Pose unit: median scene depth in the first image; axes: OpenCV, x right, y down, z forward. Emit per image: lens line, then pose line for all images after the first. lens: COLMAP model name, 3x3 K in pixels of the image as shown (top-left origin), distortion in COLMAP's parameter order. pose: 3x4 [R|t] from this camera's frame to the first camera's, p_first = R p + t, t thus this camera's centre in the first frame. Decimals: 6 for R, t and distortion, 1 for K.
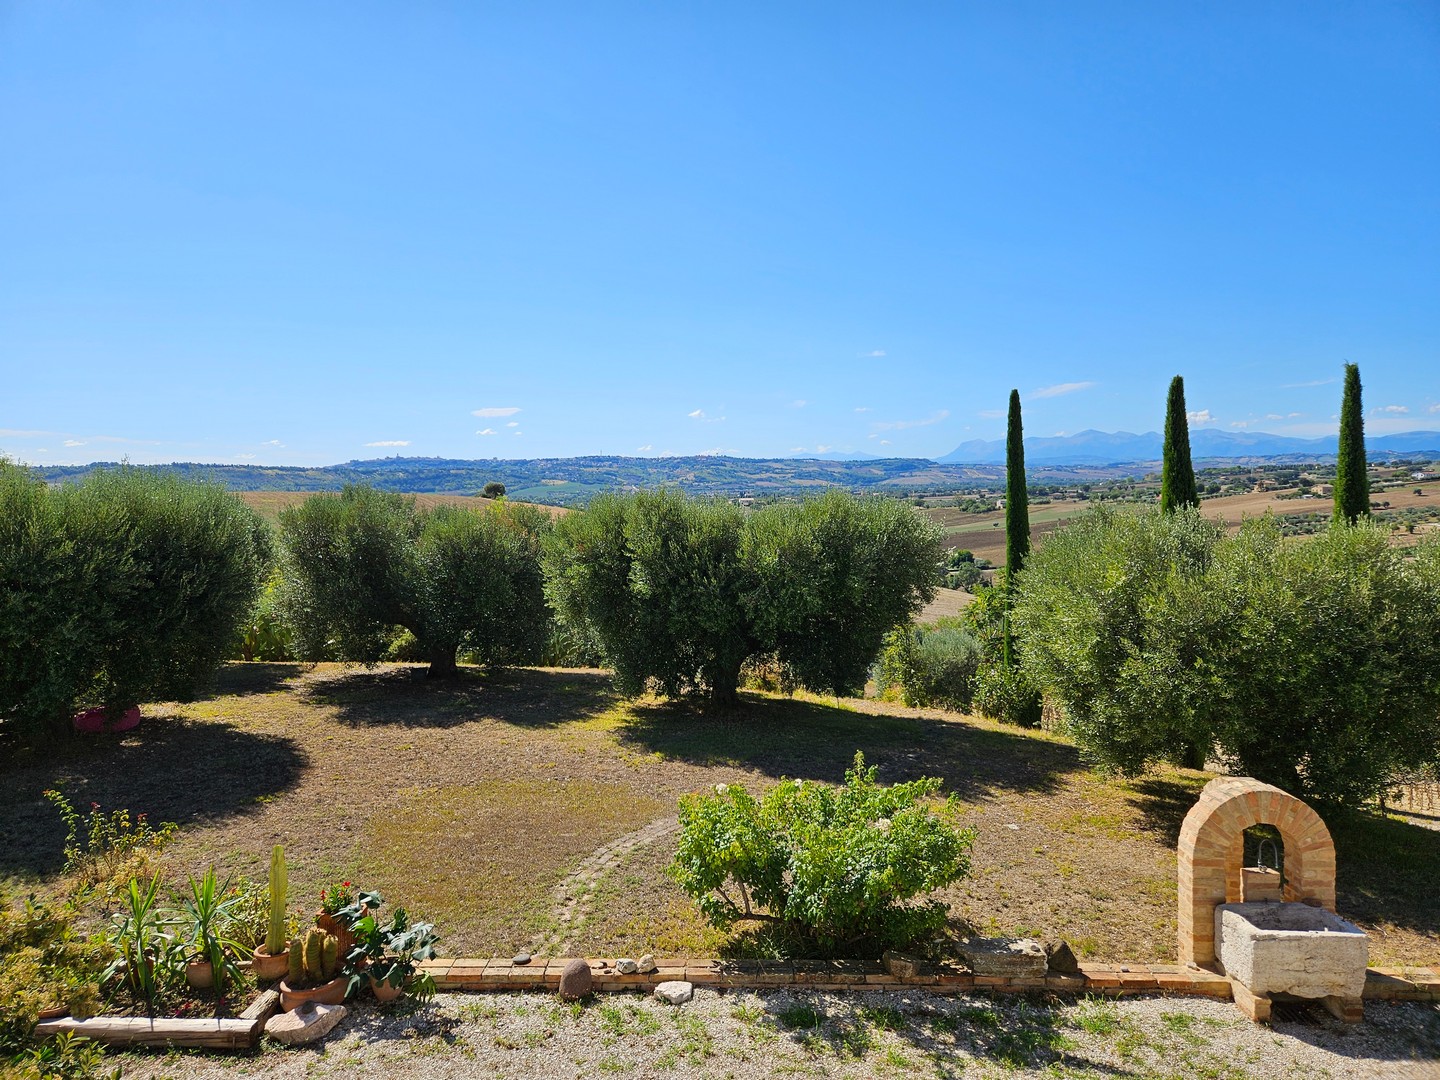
lens RADIAL K [[956.4, 0, 724.6], [0, 956.4, 511.0], [0, 0, 1]] dist [0.086068, -0.062042]
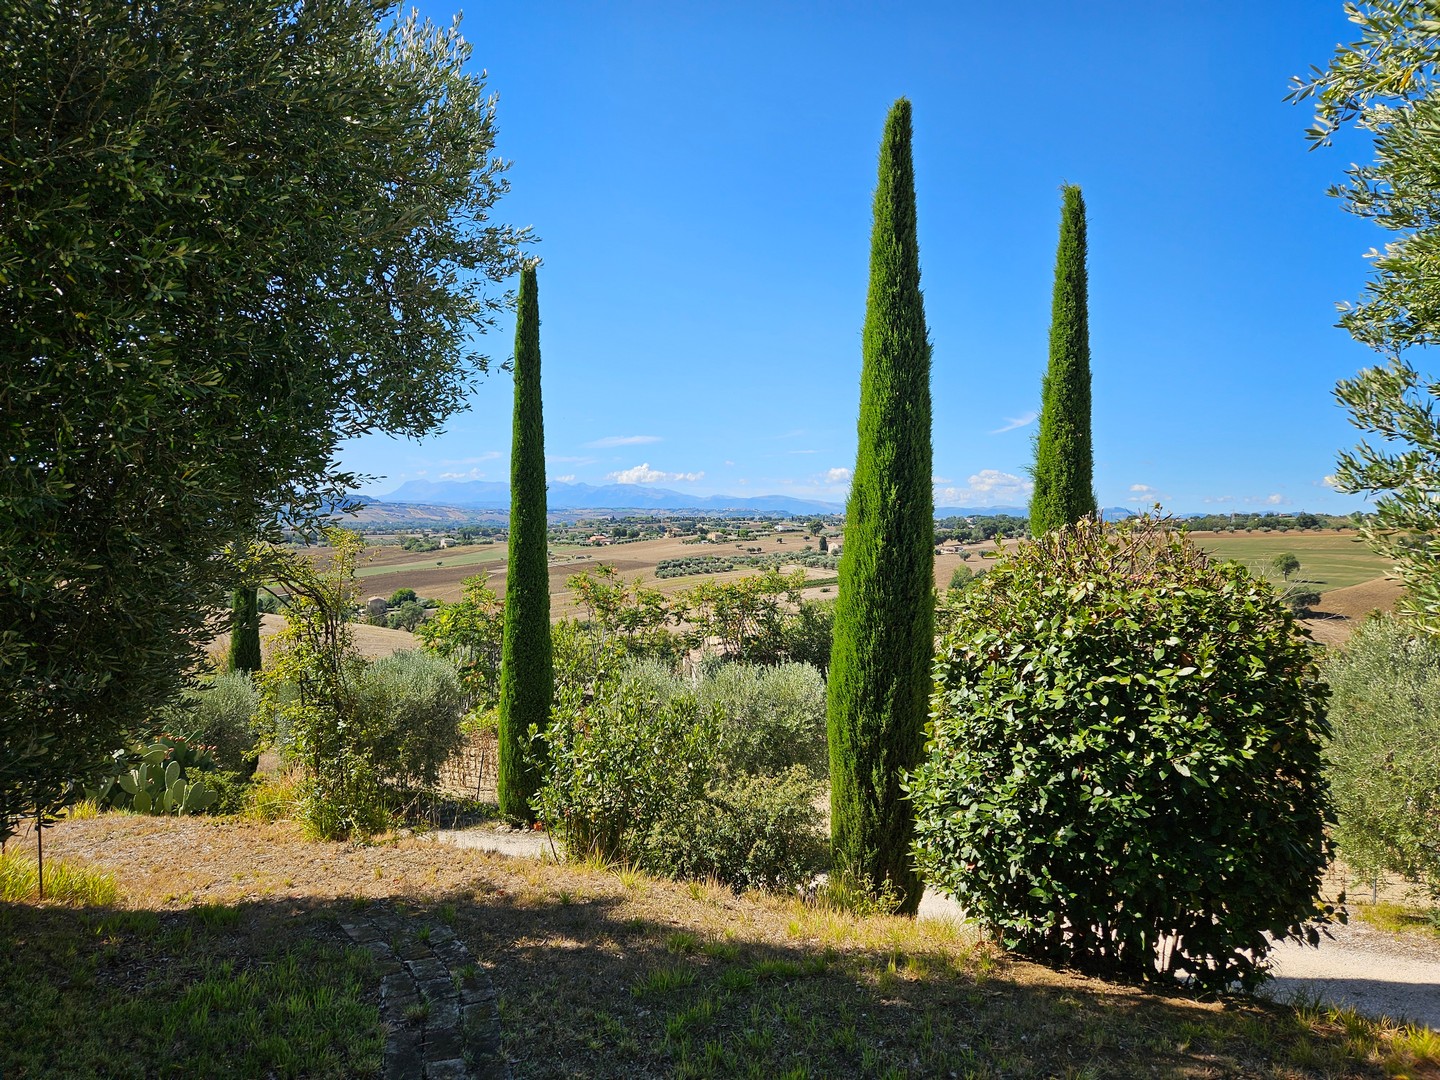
lens RADIAL K [[956.4, 0, 717.0], [0, 956.4, 528.0], [0, 0, 1]] dist [0.086068, -0.062042]
pose [[0.849090, 0.031980, 0.527279, 0.137942], [-0.018581, 0.999356, -0.030690, 0.115784], [-0.527921, 0.016261, 0.849138, 0.702601]]
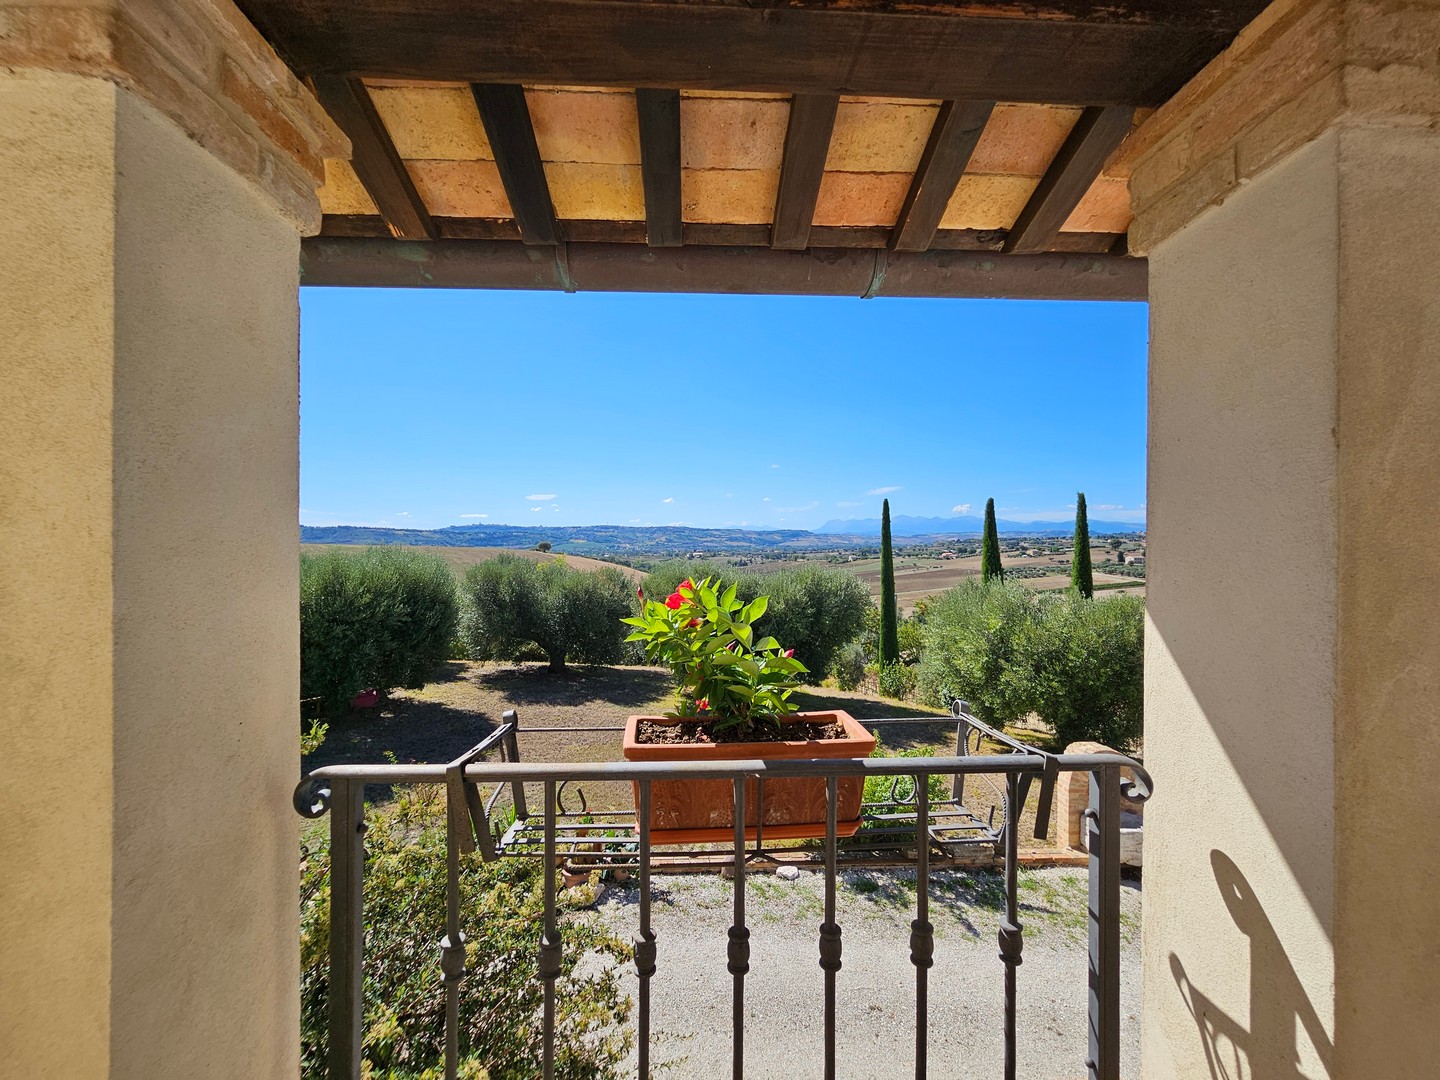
lens RADIAL K [[590.7, 0, 721.5], [0, 590.7, 538.2], [0, 0, 1]] dist [-0.003757, 0.002177]
pose [[0.997803, 0.015244, 0.064478, -0.101135], [-0.012810, 0.999196, -0.037993, -0.024342], [-0.065005, 0.037083, 0.997196, -0.025336]]
